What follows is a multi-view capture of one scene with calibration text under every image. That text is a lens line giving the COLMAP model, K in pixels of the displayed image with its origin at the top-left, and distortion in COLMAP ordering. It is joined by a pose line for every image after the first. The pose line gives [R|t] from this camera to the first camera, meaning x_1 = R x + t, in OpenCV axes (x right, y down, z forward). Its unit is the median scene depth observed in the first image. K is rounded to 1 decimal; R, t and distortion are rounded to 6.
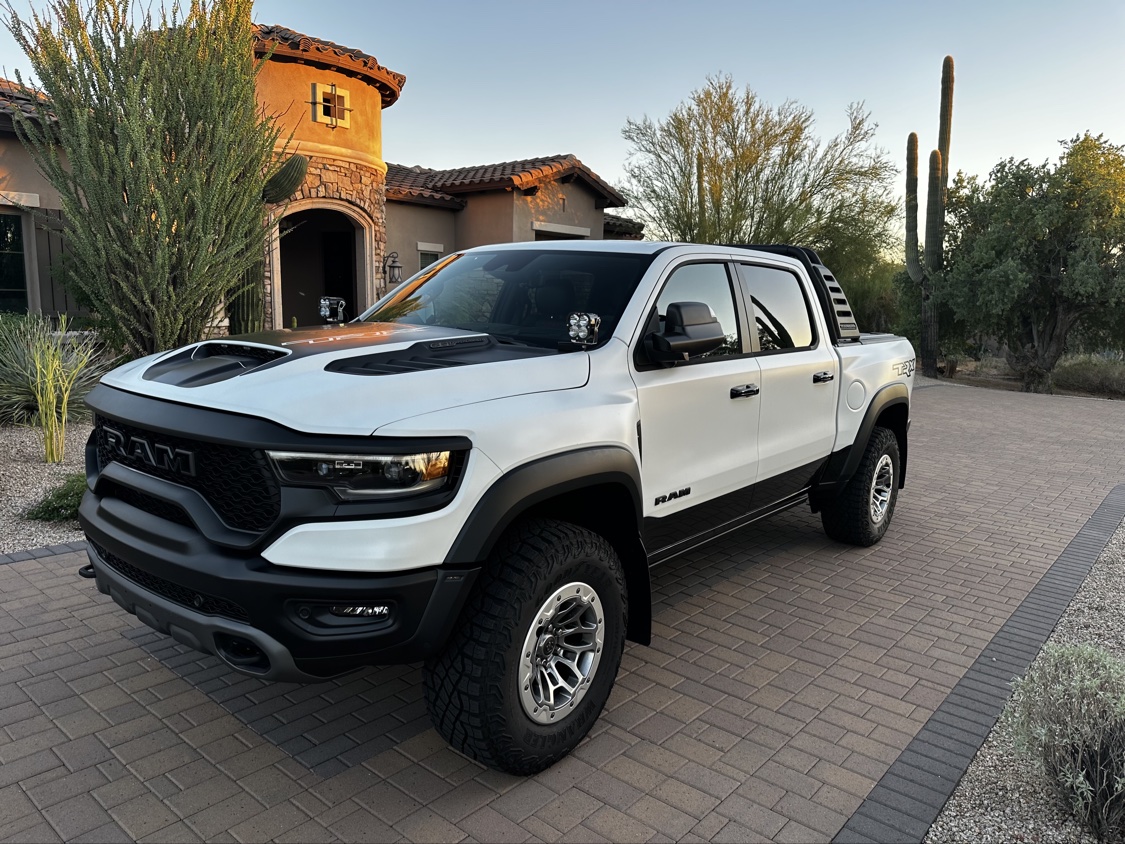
lens RADIAL K [[806.6, 0, 564.1], [0, 806.6, 425.5], [0, 0, 1]] dist [0.012329, -0.016836]
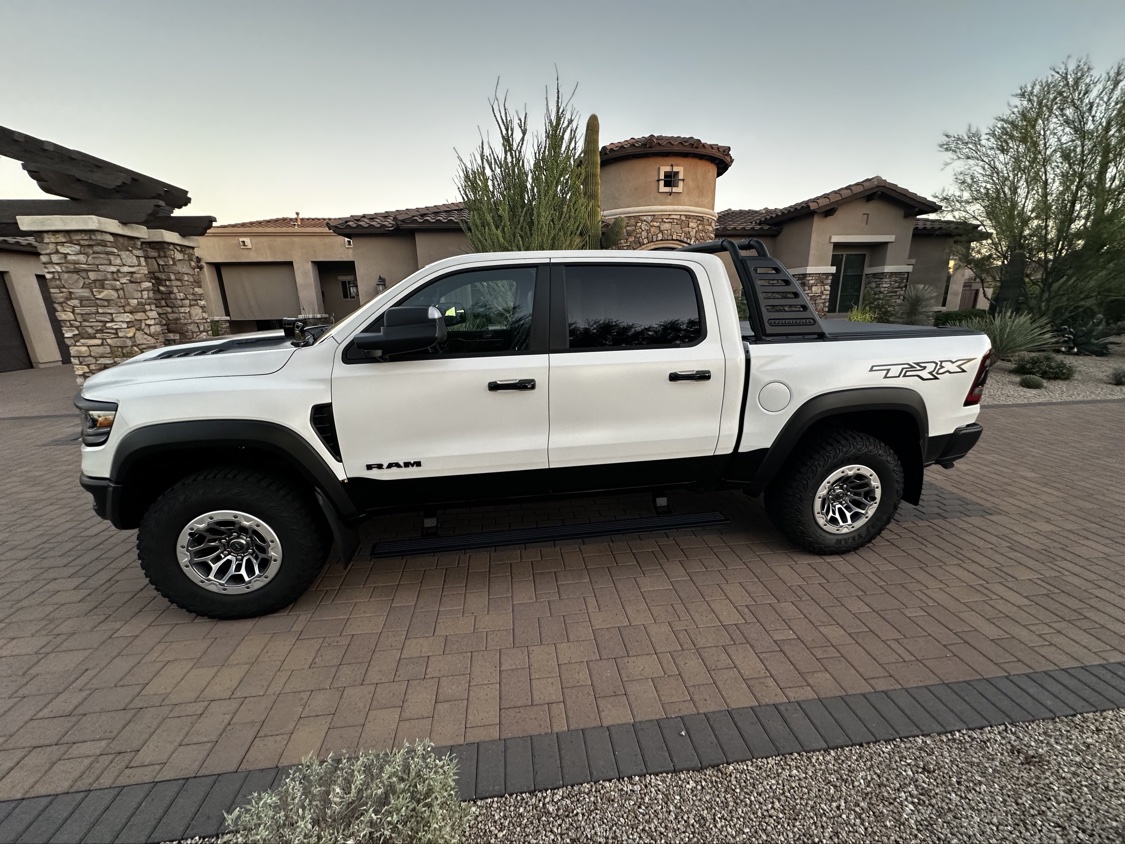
lens RADIAL K [[457.4, 0, 561.9], [0, 457.4, 418.3], [0, 0, 1]] dist [0.002195, -0.000770]
pose [[0.732715, 0.128865, -0.668223, 0.219984], [-0.065483, 0.990702, 0.119252, -0.024784], [0.677378, -0.043621, 0.734341, 0.177323]]
